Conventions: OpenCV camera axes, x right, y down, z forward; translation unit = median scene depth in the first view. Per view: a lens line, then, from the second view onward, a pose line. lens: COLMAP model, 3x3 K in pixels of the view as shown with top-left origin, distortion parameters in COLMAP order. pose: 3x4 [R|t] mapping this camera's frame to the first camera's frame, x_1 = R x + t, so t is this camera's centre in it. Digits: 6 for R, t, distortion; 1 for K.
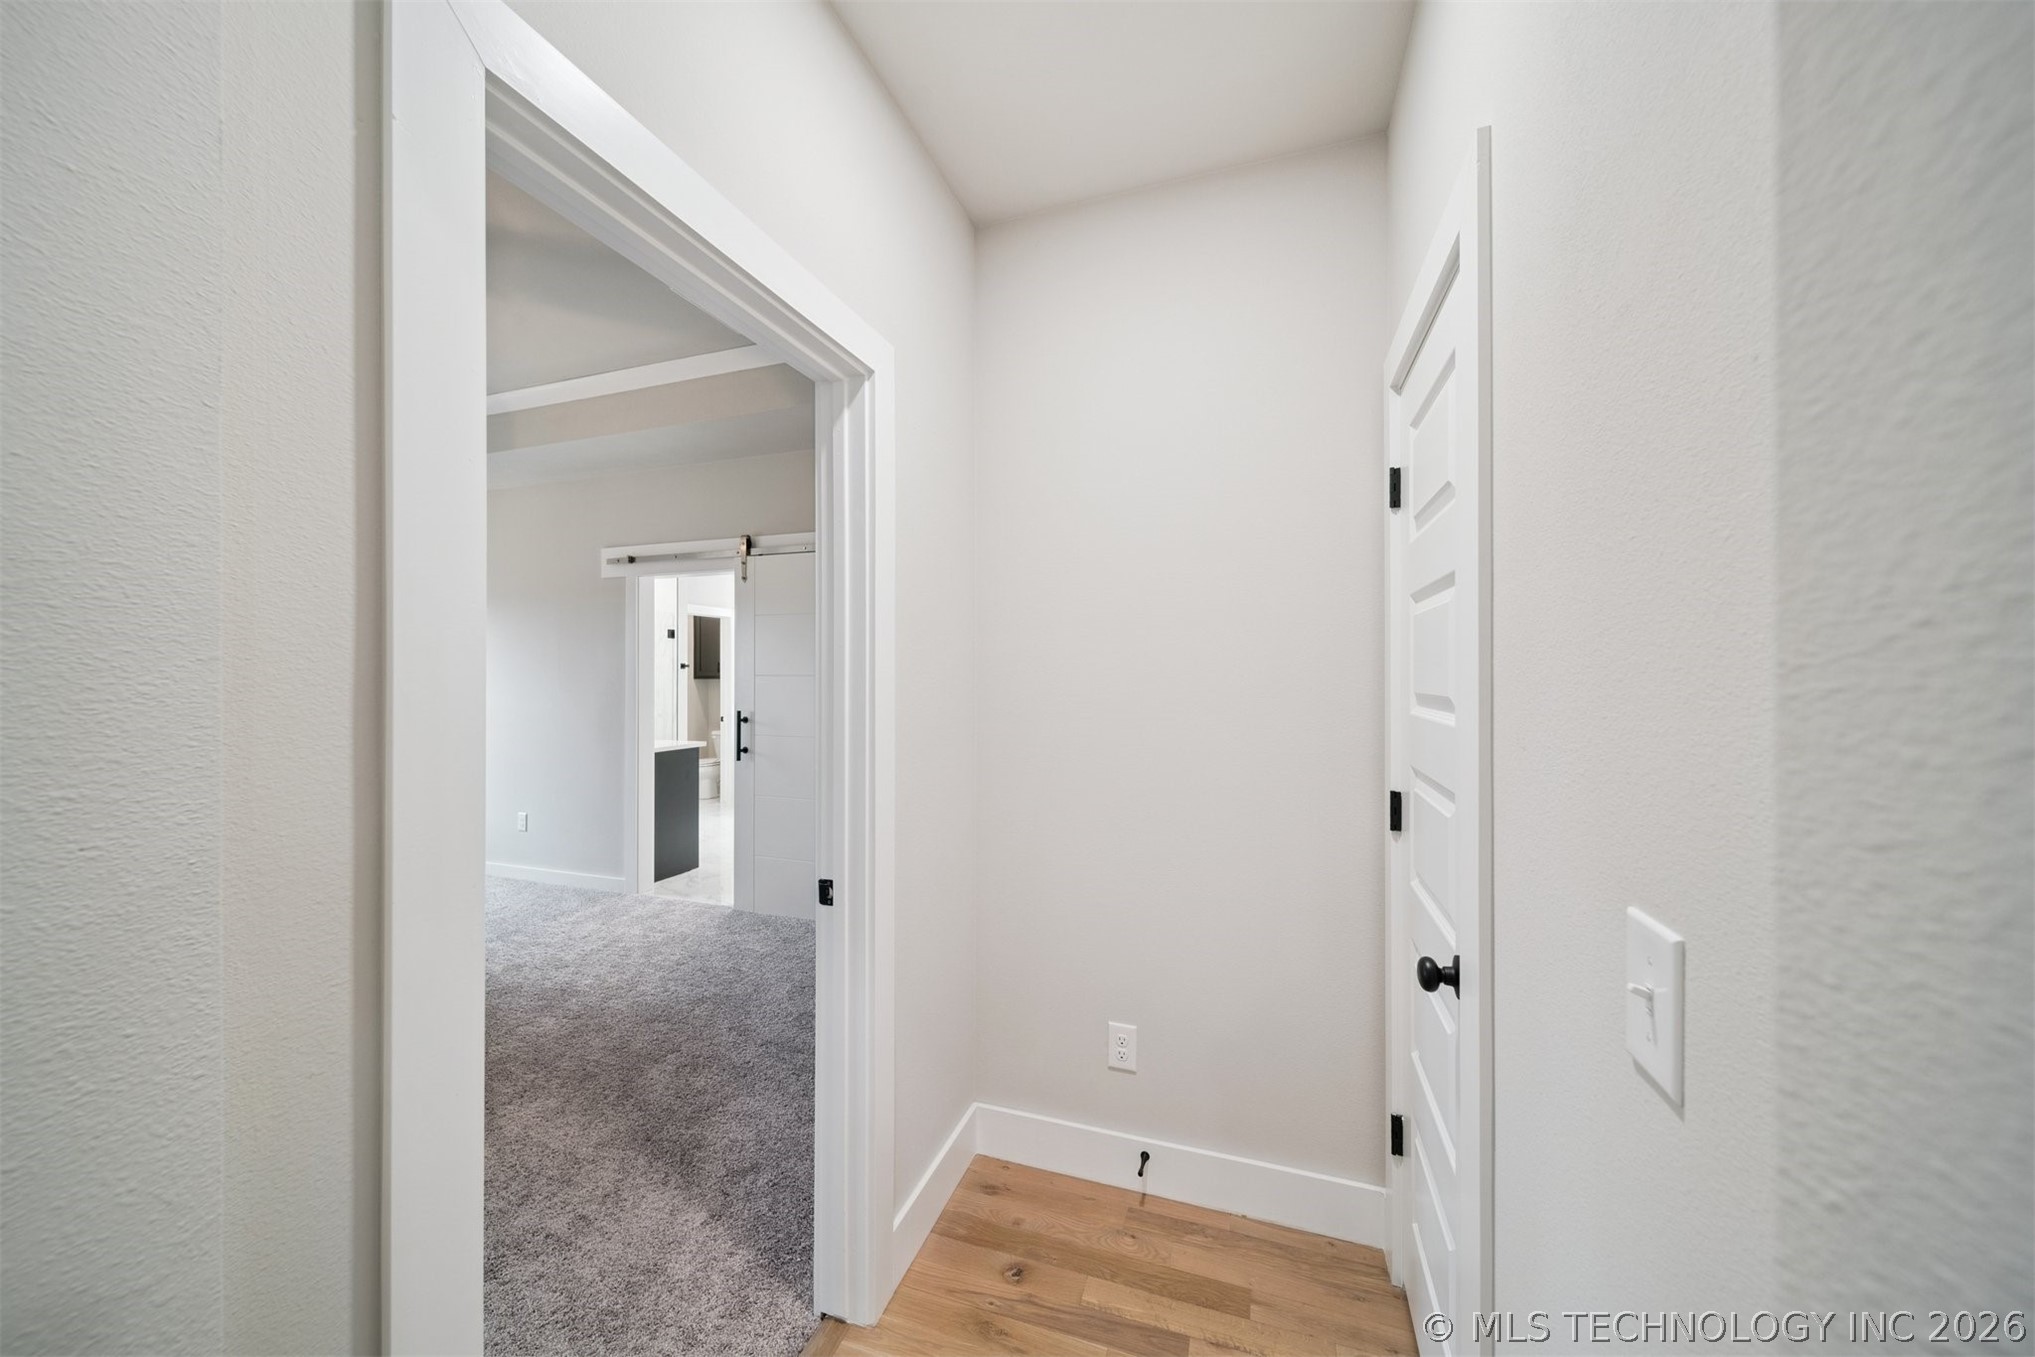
lens RADIAL K [[722.6, 0, 1017.5], [0, 722.6, 678.5], [0, 0, 1]] dist [0.000598, 0.000001]
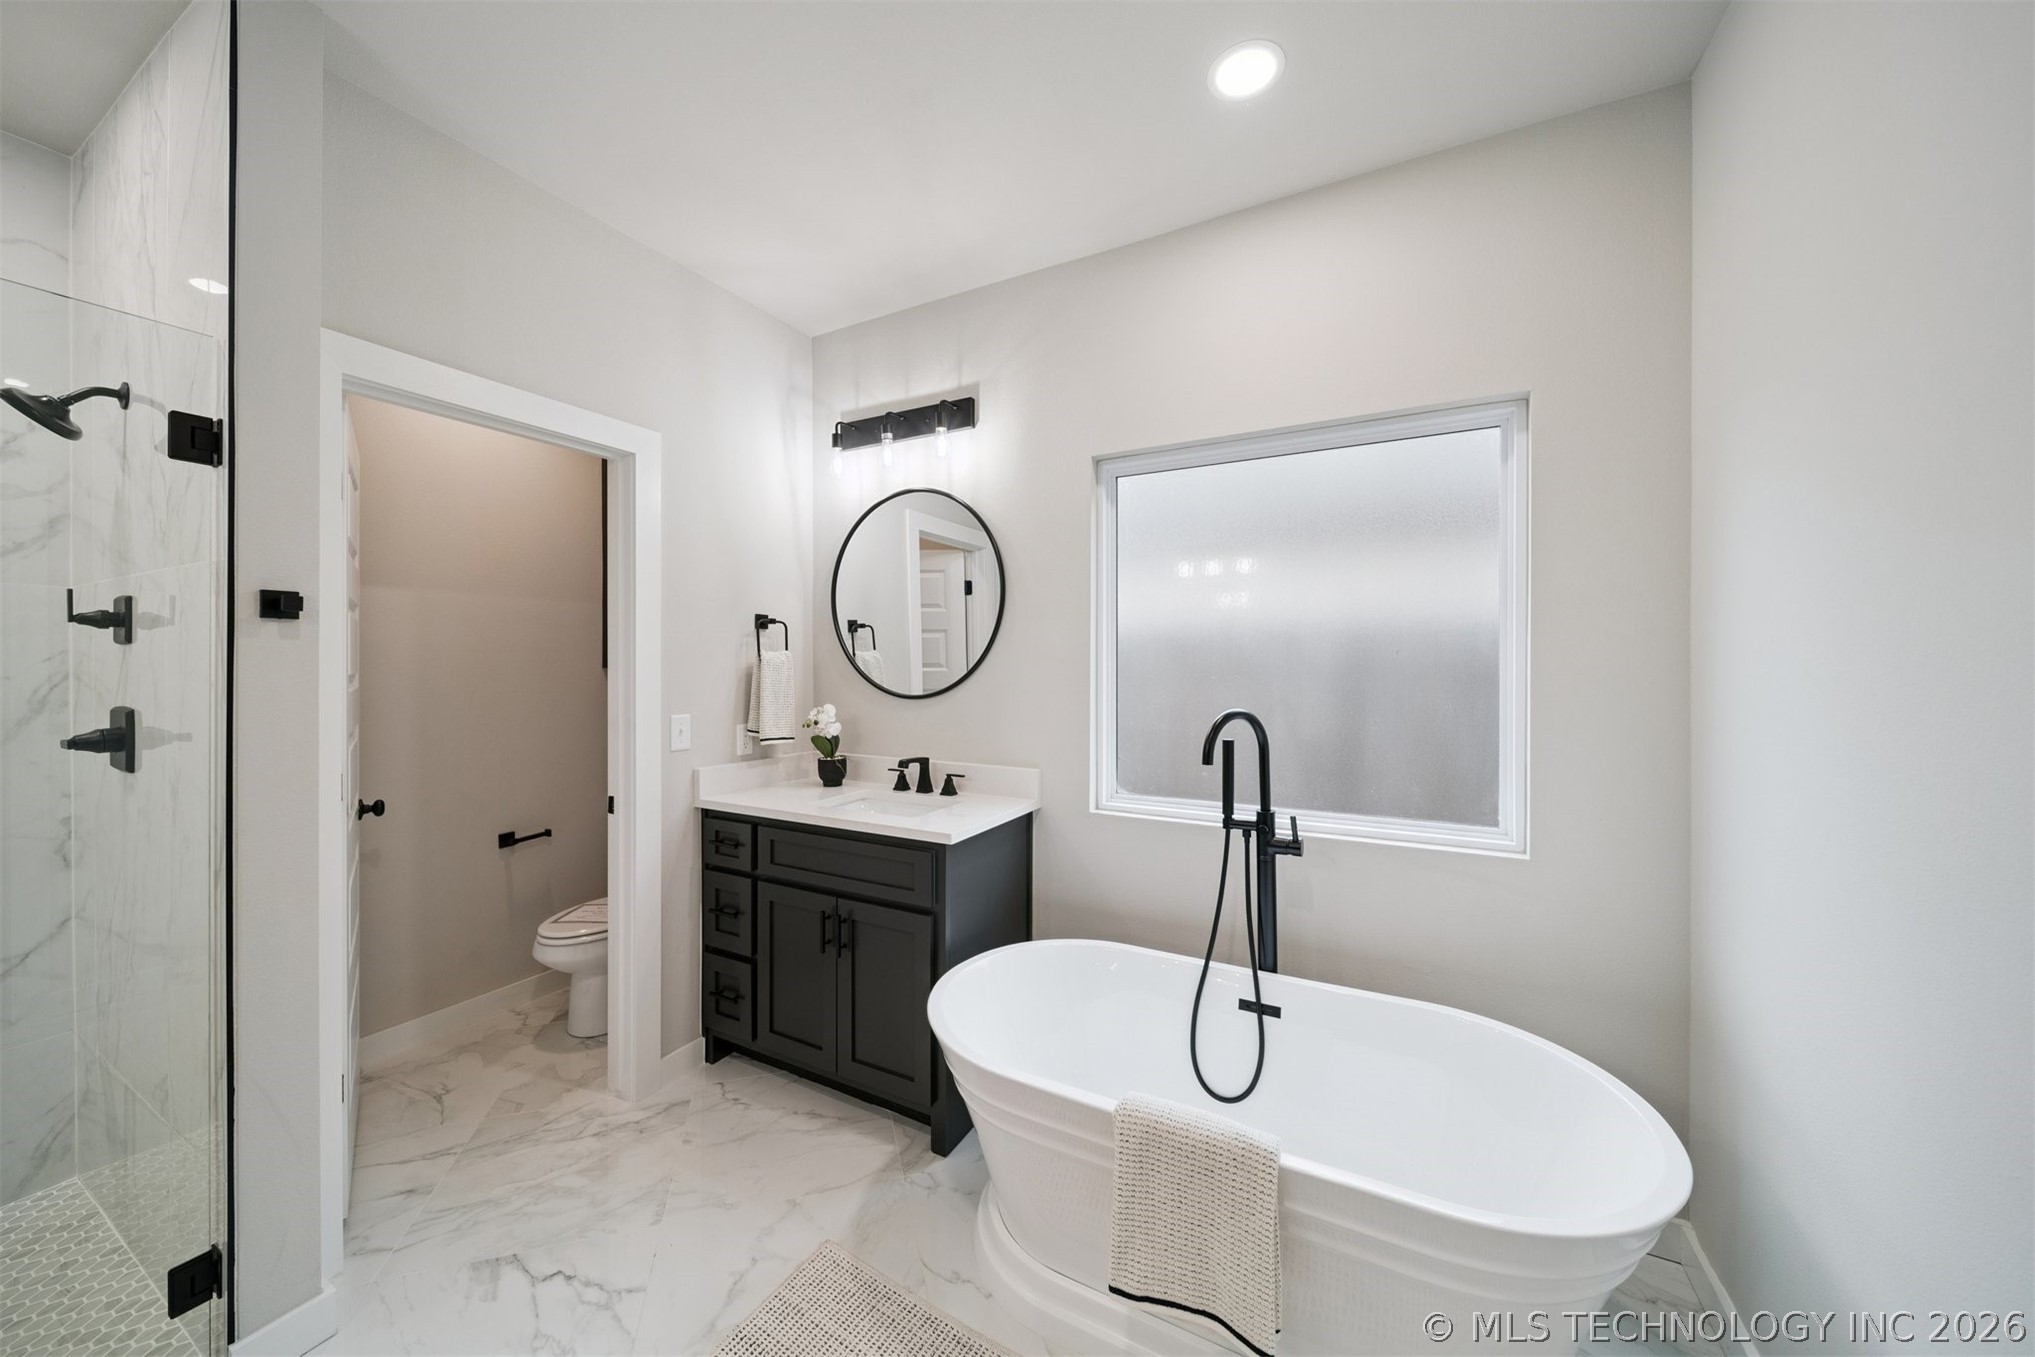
lens RADIAL K [[699.5, 0, 1019.5], [0, 699.5, 667.3], [0, 0, 1]] dist [-0.000238, -0.000121]
pose [[0.987525, 0.000458, -0.157461, -0.388893], [-0.000744, 0.999998, -0.001757, 0.000886], [0.157460, 0.001852, 0.987524, 1.436829]]
